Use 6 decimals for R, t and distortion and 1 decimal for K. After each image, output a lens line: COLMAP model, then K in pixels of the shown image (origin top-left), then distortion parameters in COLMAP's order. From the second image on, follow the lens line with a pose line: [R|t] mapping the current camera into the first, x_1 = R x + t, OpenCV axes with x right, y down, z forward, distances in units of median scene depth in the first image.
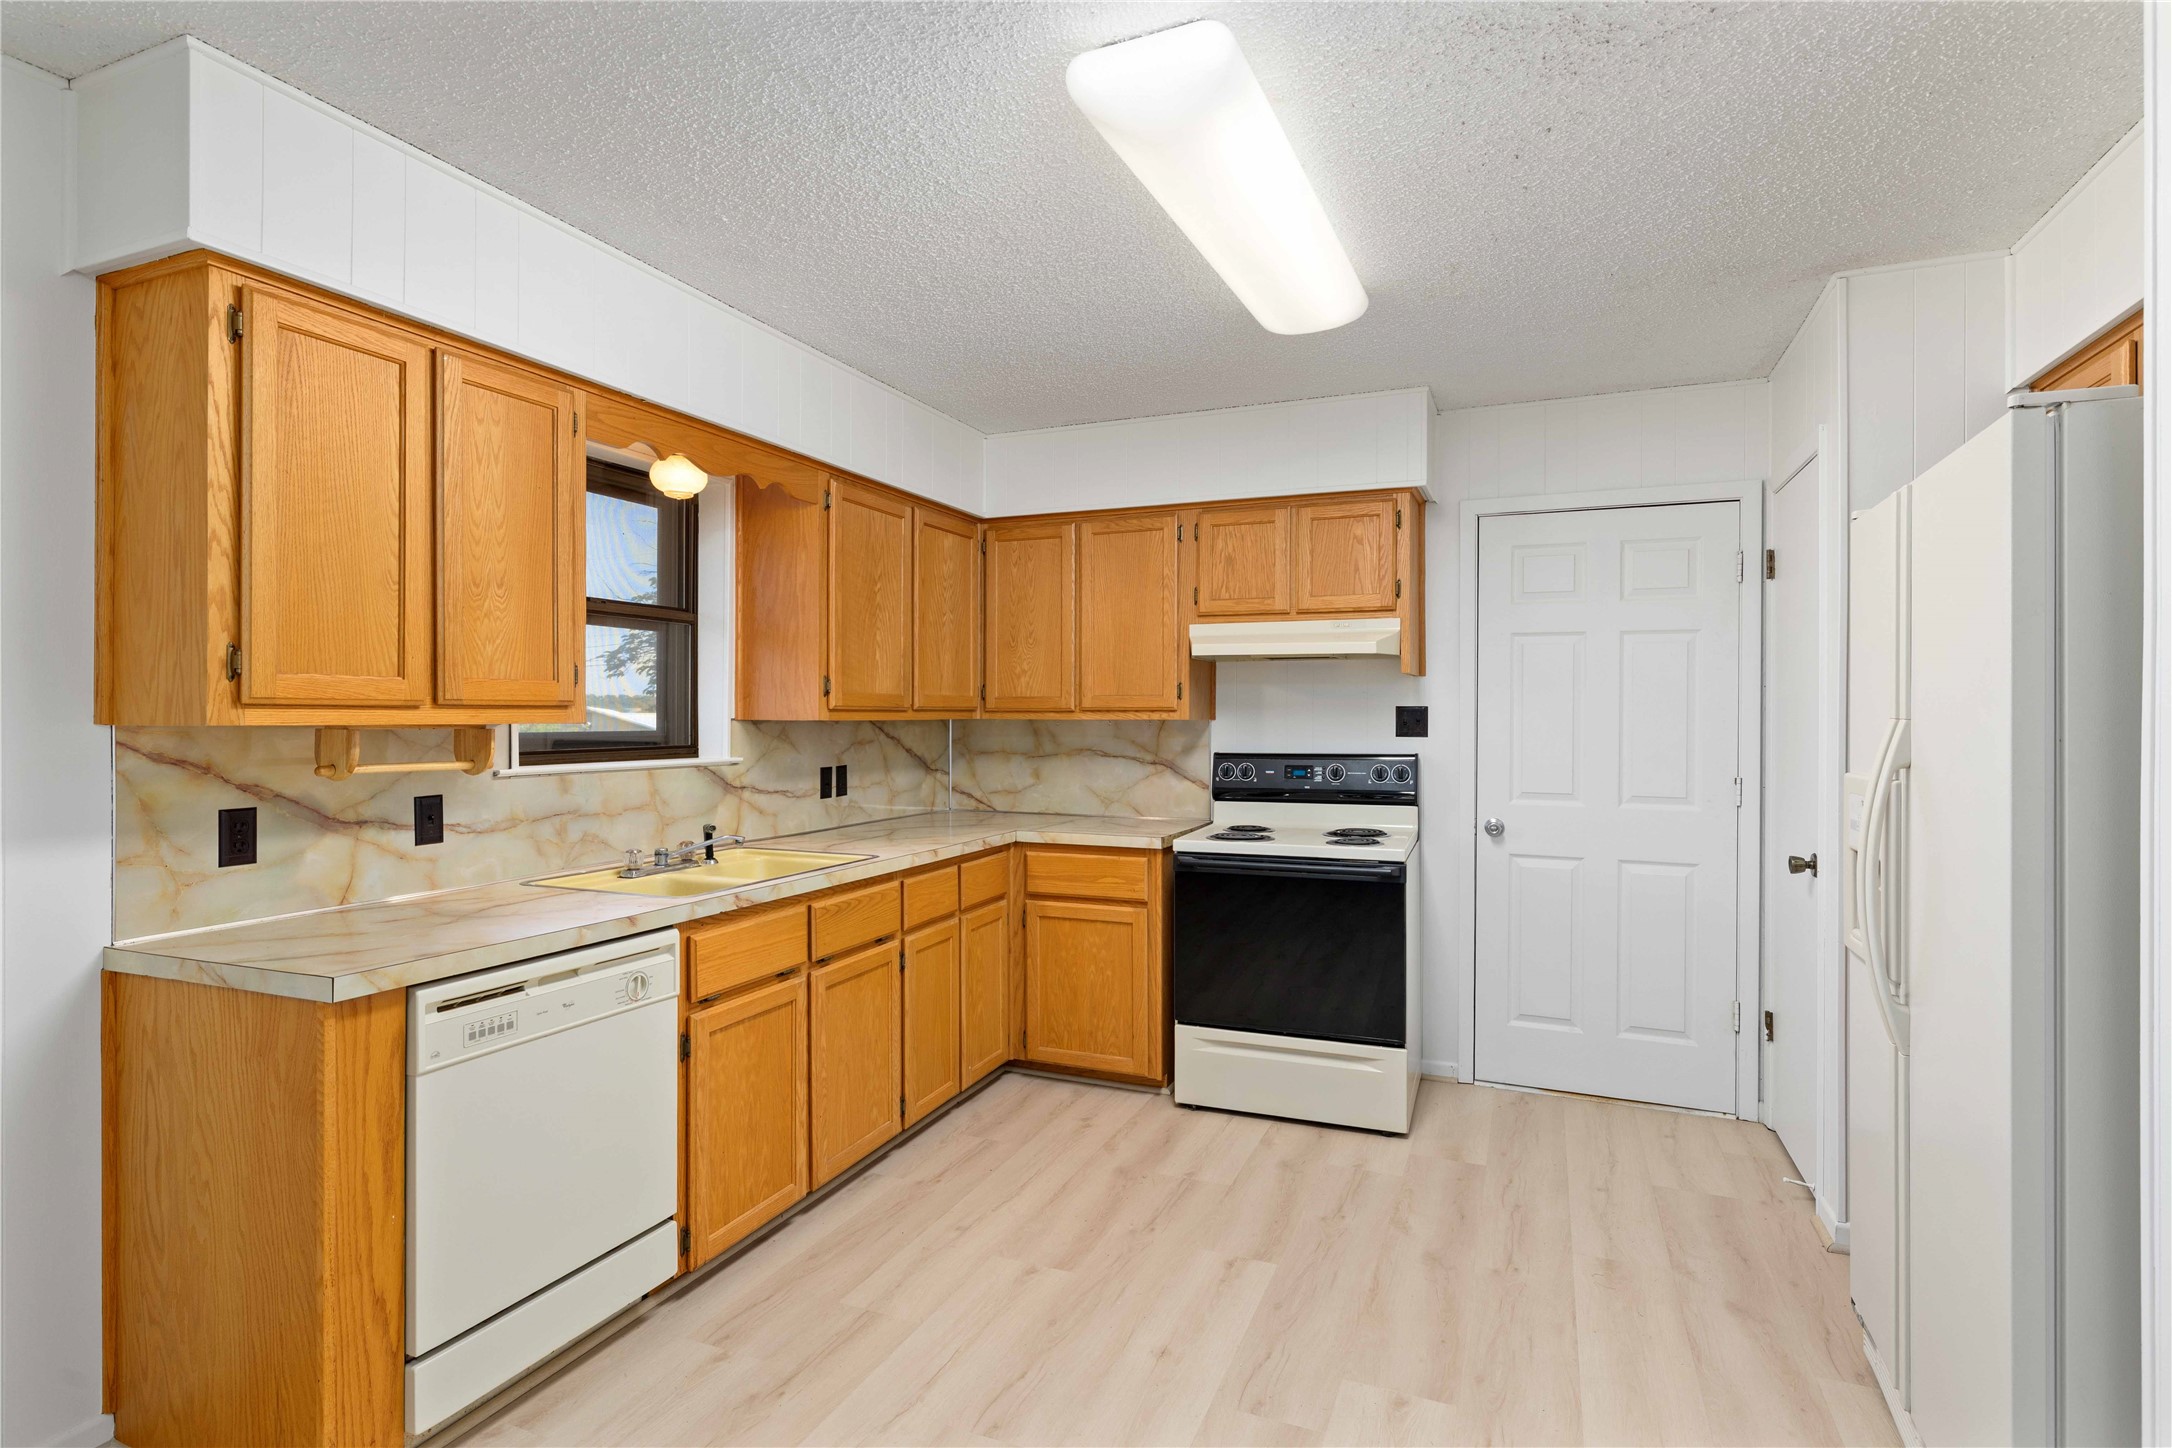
lens RADIAL K [[1086.1, 0, 1075.3], [0, 1086.1, 713.7], [0, 0, 1]] dist [0.000776, 0.000364]
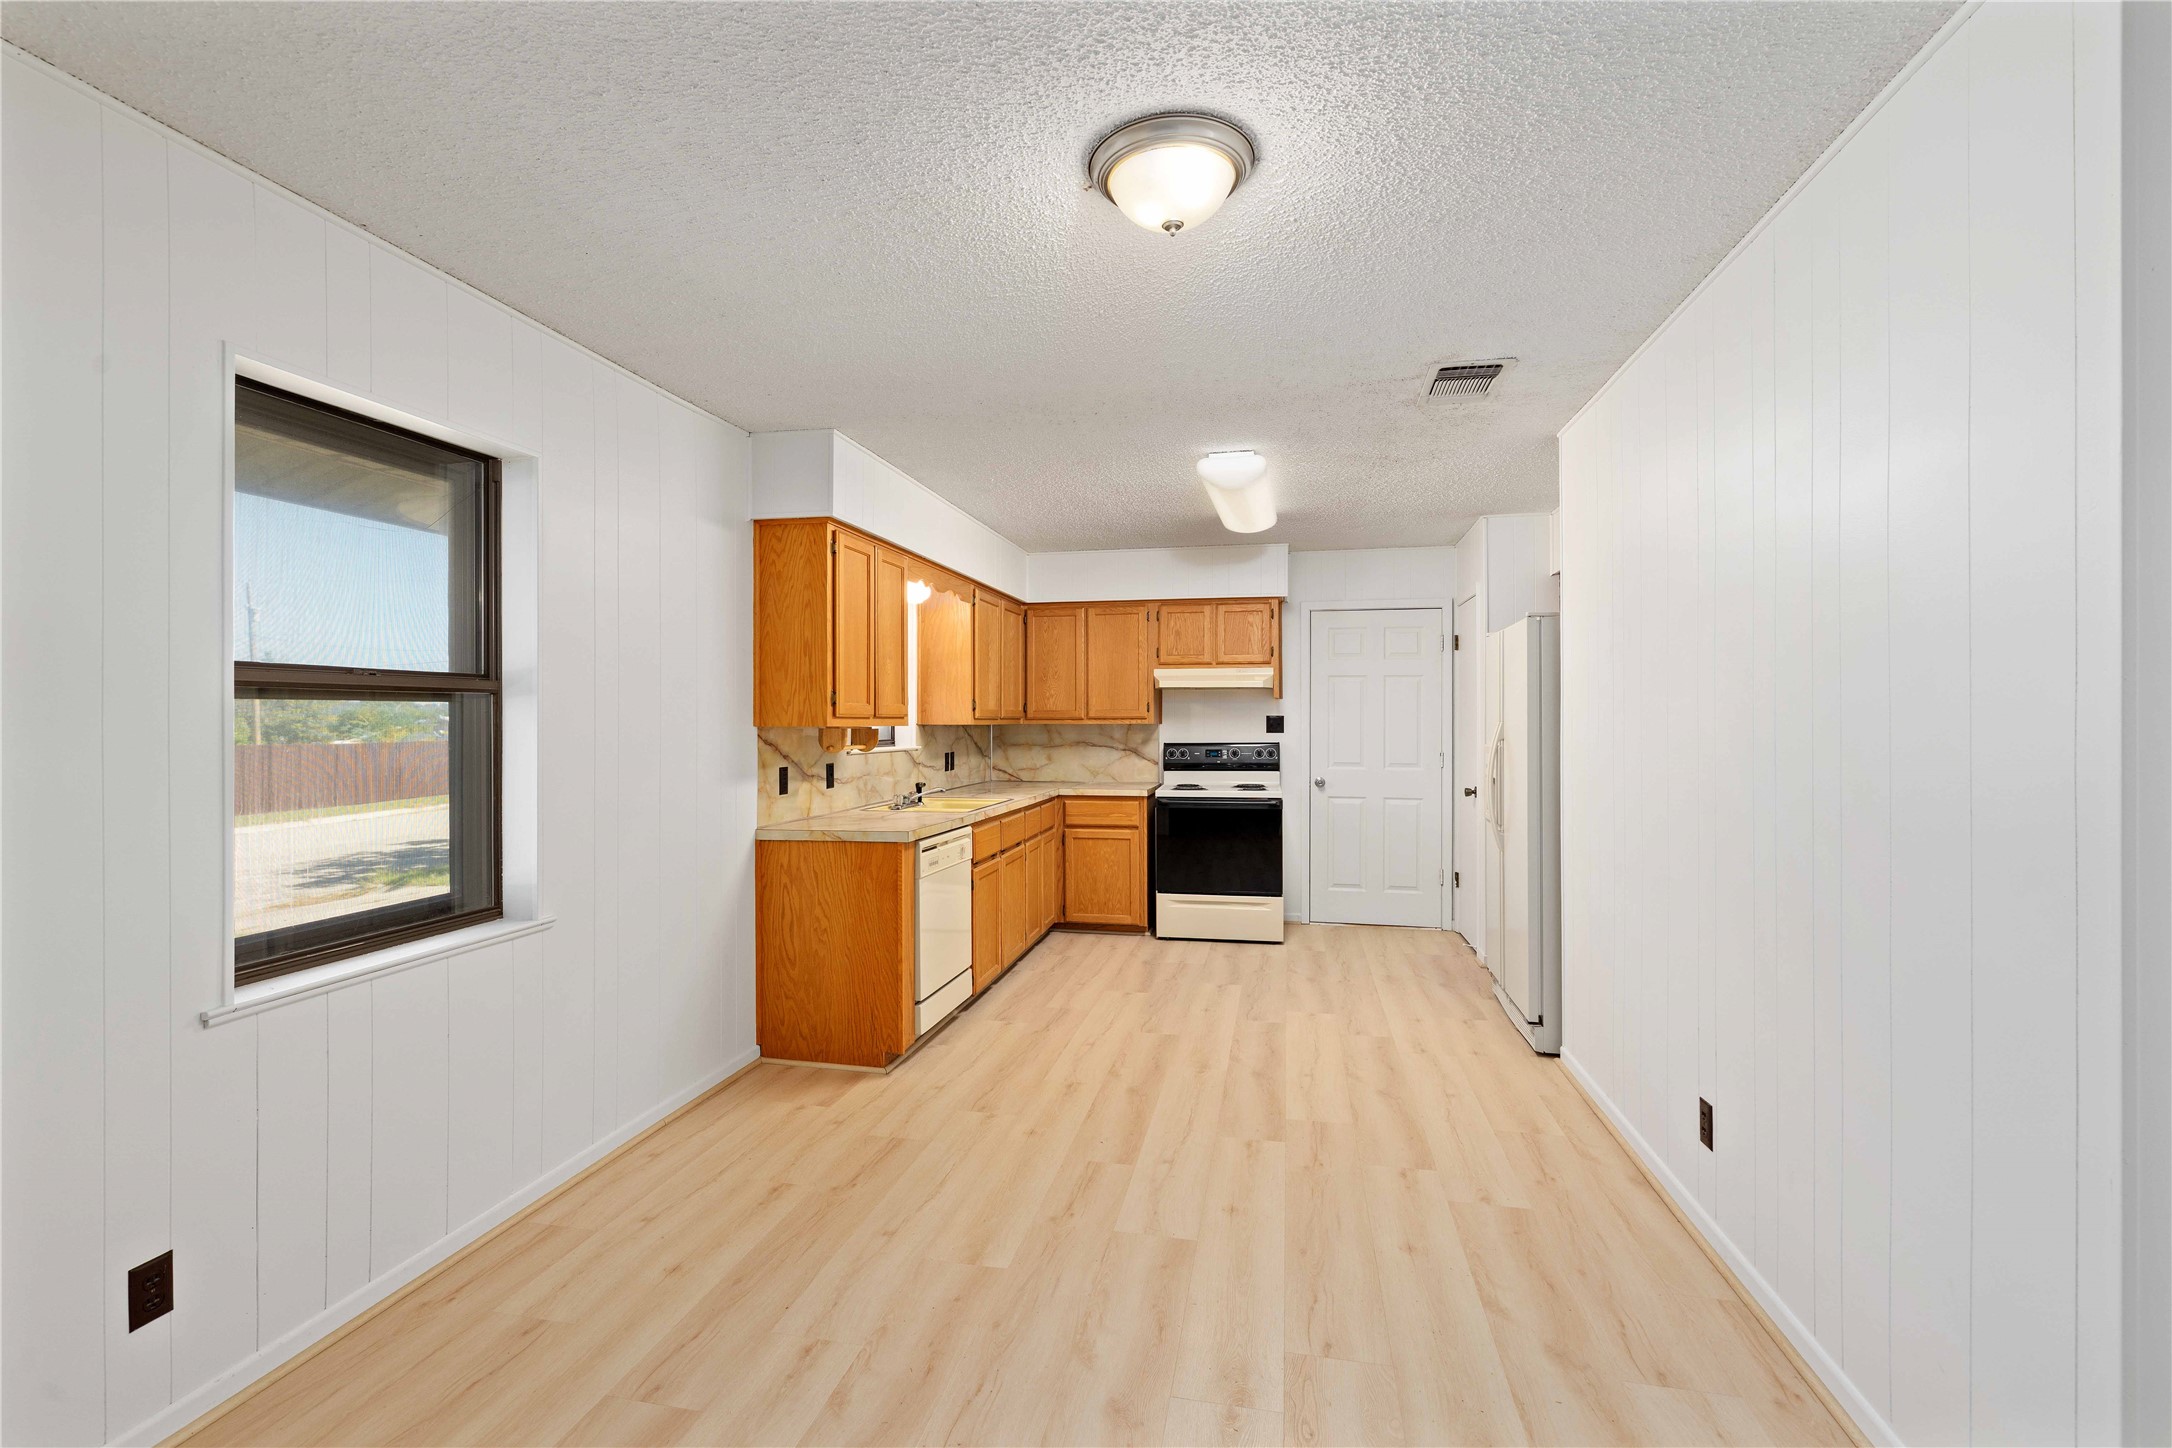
lens RADIAL K [[965.6, 0, 1077.2], [0, 965.6, 715.6], [0, 0, 1]] dist [-0.000037, 0.000379]
pose [[0.981990, -0.002486, 0.188918, -0.335326], [0.003561, 0.999979, -0.005349, 0.000484], [-0.188901, 0.005925, 0.981978, -0.539476]]
